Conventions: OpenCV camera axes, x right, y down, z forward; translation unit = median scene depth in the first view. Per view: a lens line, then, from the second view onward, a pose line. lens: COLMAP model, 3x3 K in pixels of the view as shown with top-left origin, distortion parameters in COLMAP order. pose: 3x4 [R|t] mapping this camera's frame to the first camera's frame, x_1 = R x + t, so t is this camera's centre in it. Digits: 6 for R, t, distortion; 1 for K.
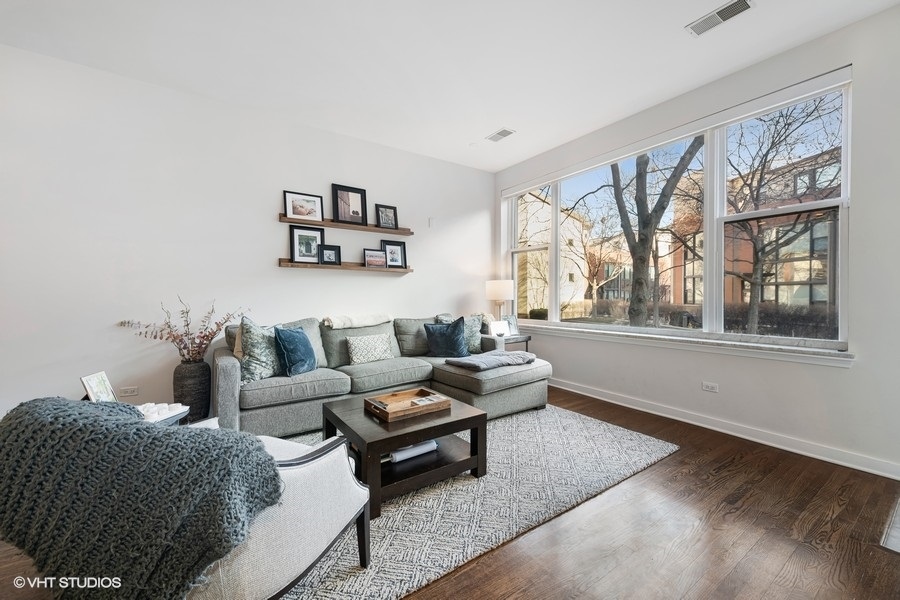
lens RADIAL K [[353.3, 0, 444.9], [0, 353.3, 297.5], [0, 0, 1]] dist [0.008272, -0.000231]
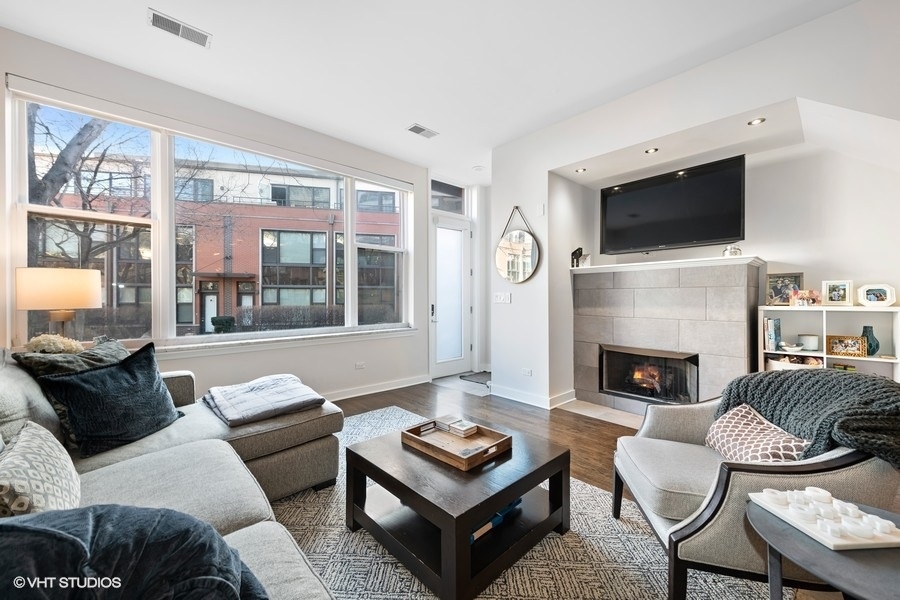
lens RADIAL K [[353.3, 0, 449.5], [0, 353.3, 297.5], [0, 0, 1]] dist [0.008272, -0.000231]
pose [[-0.149278, 0.002022, 0.988793, -0.544679], [0.001968, 0.999997, -0.001748, -0.009721], [-0.988793, 0.001685, -0.149281, 0.661591]]
